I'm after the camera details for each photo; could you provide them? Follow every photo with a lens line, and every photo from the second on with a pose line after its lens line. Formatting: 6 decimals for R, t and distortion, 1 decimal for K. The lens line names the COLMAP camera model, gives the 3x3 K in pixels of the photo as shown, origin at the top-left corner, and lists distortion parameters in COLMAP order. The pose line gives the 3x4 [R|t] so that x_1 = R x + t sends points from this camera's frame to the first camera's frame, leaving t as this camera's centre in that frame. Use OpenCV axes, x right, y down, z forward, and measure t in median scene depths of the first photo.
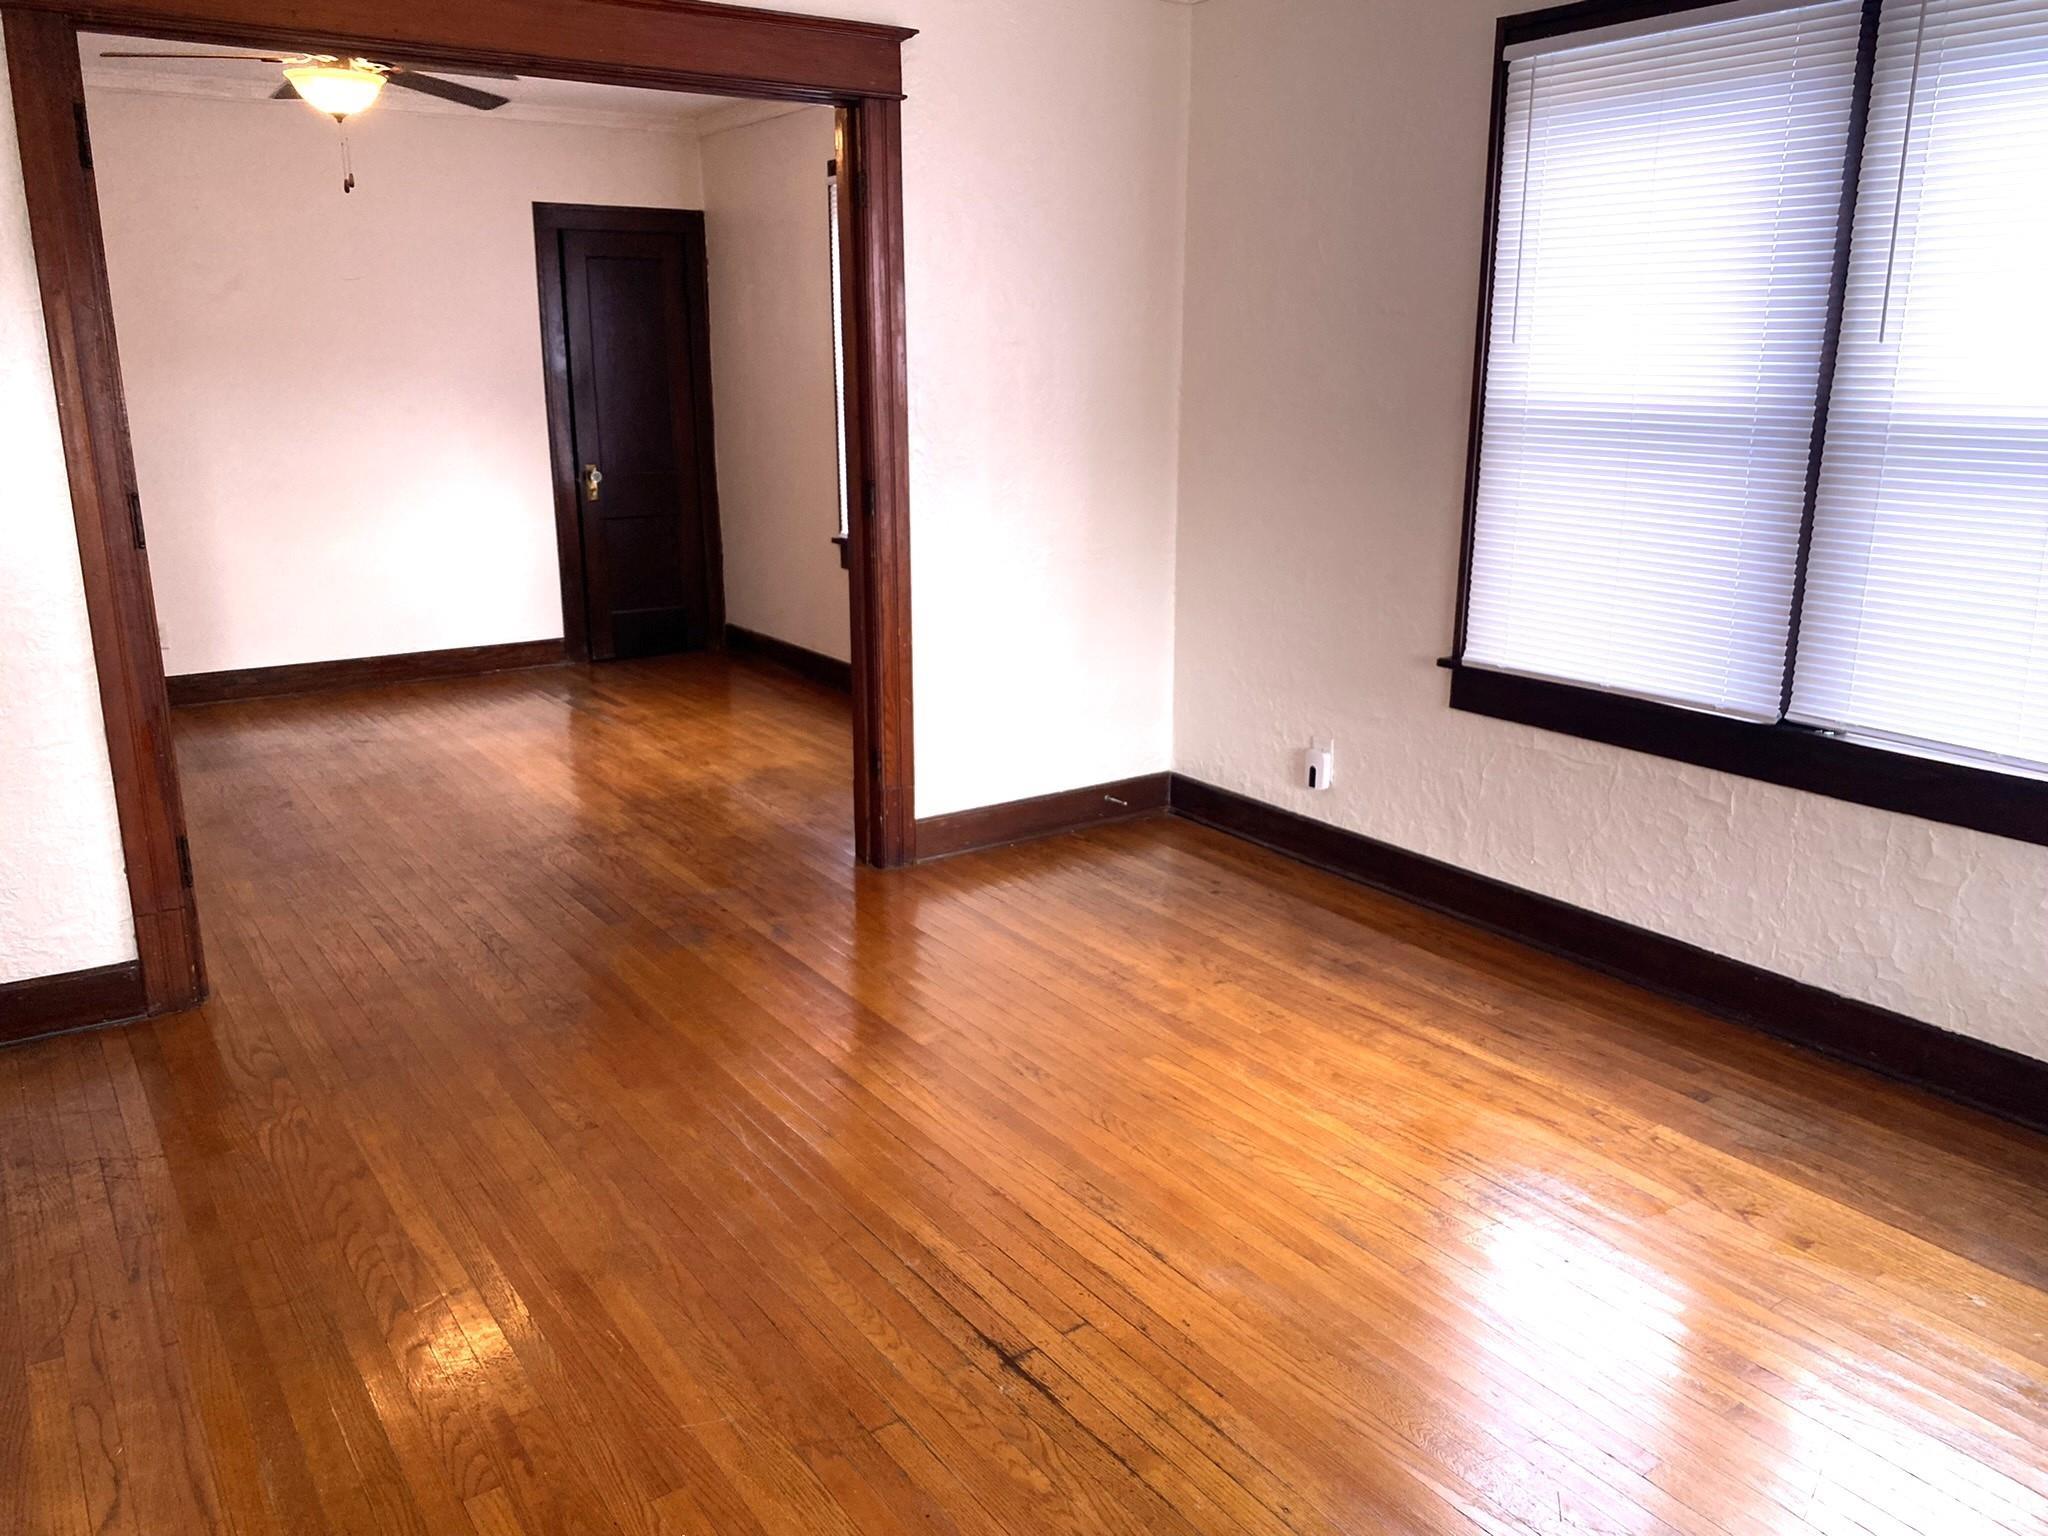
lens RADIAL K [[1568.1, 0, 1024.0], [0, 1568.1, 768.0], [0, 0, 1]] dist [-0.000827, 0.004156]
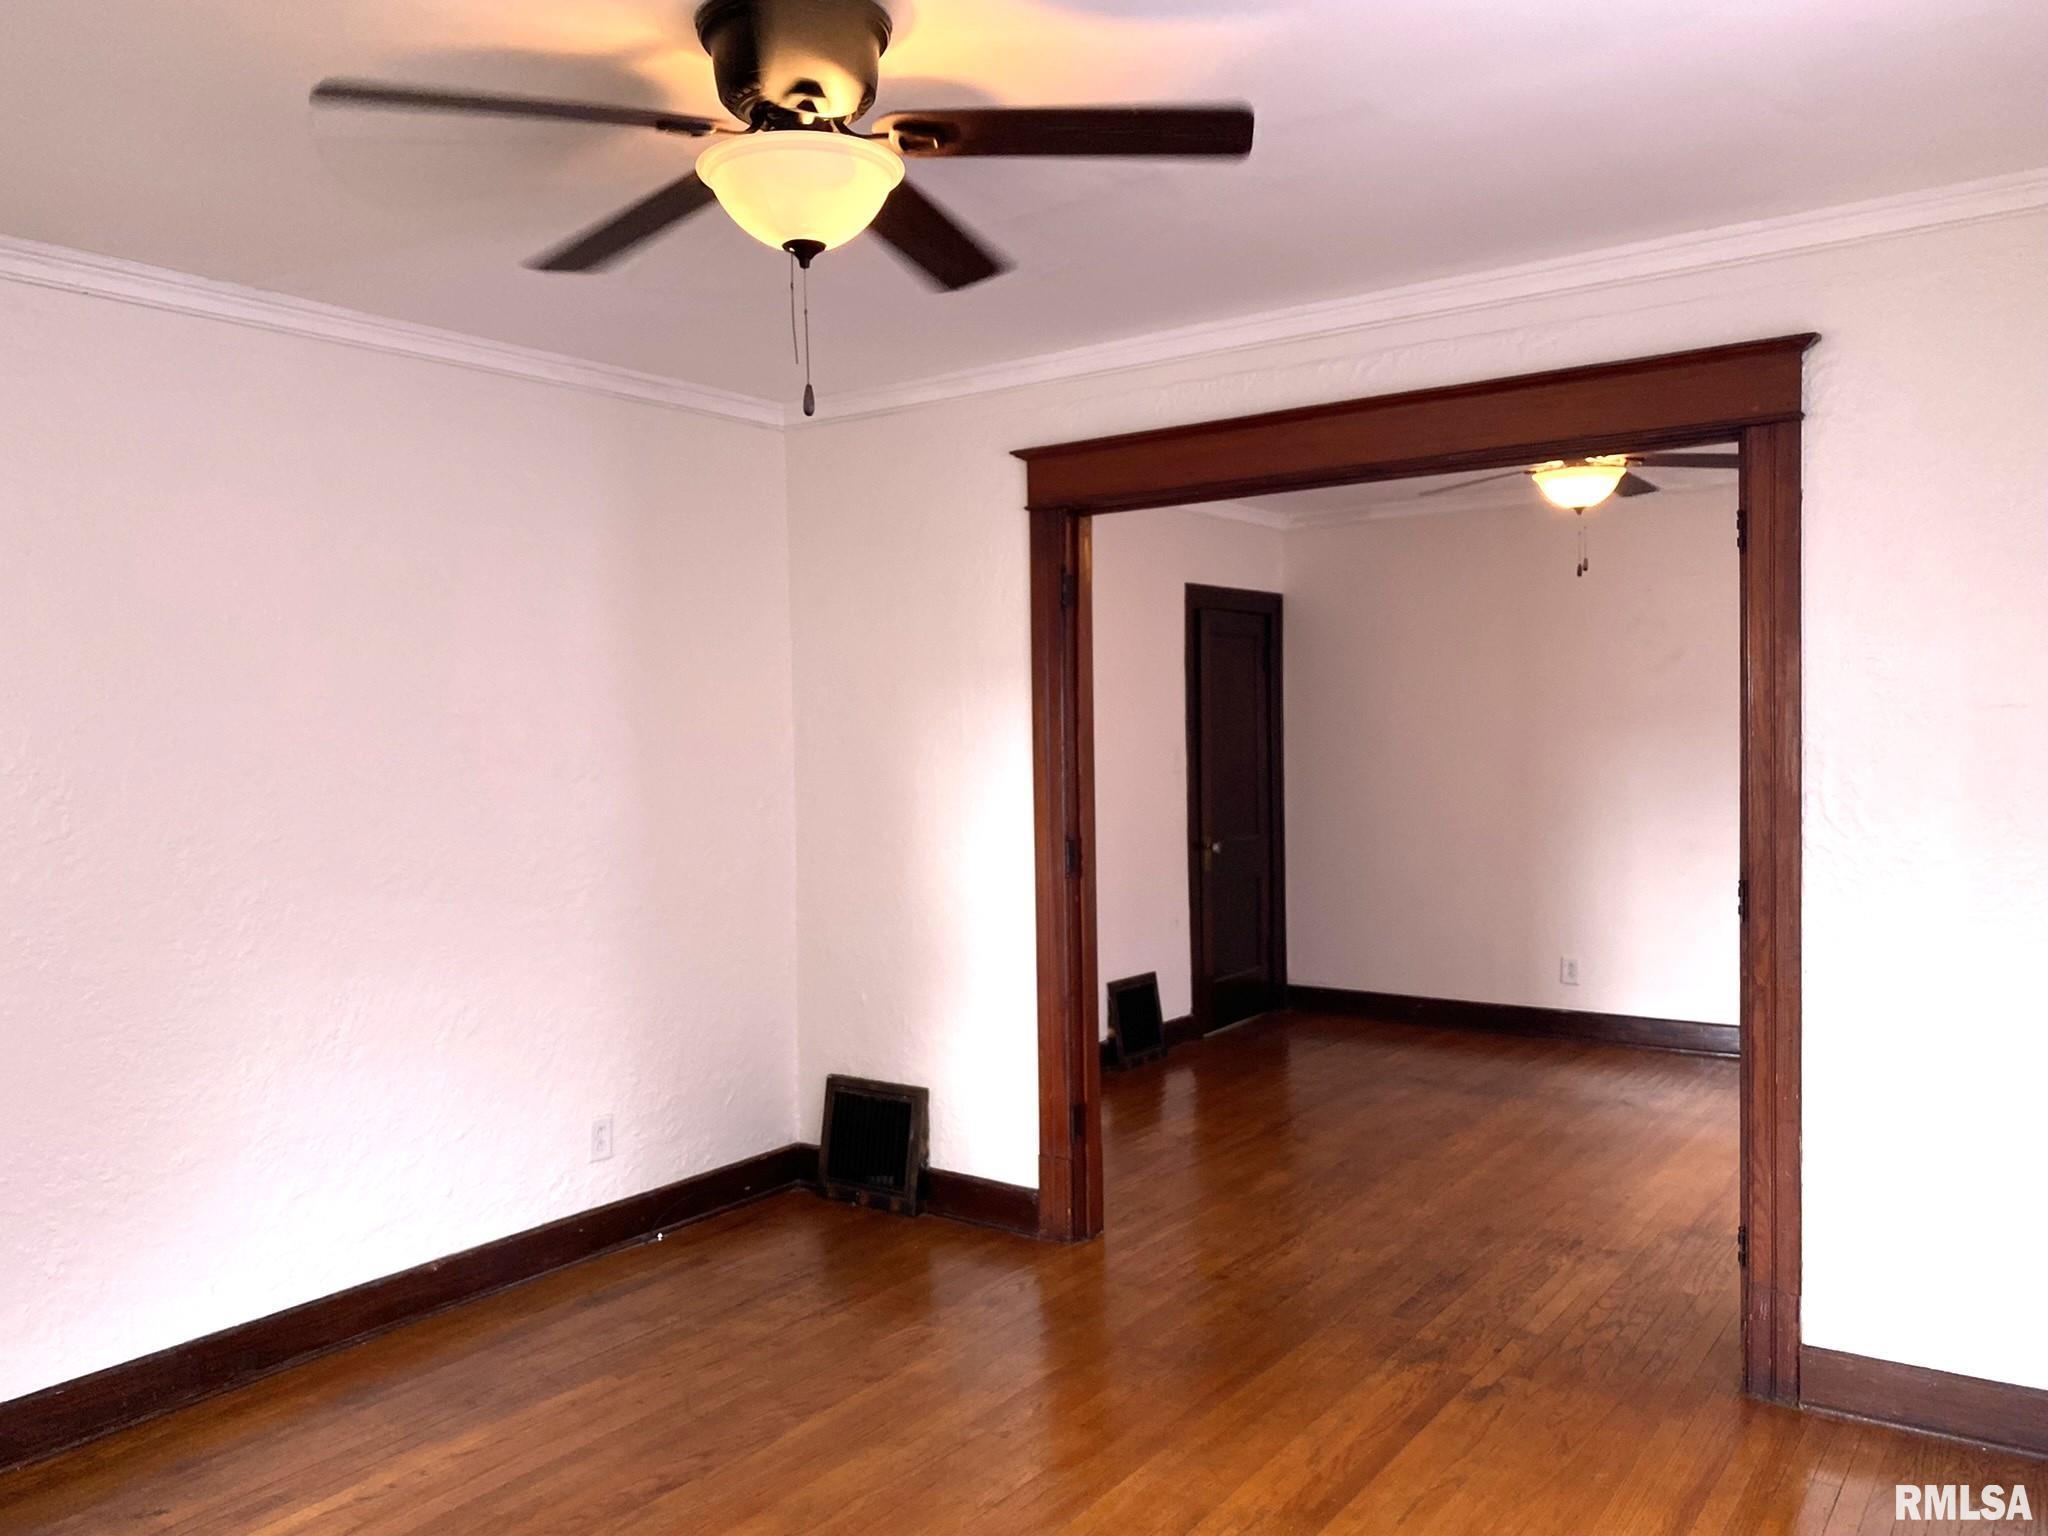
lens RADIAL K [[1568.1, 0, 1024.0], [0, 1568.1, 768.0], [0, 0, 1]] dist [-0.000827, 0.004156]
pose [[0.331096, 0.017377, -0.943437, 0.537237], [-0.217594, 0.974290, -0.058419, -0.115775], [0.918166, 0.224628, 0.326364, 0.404739]]
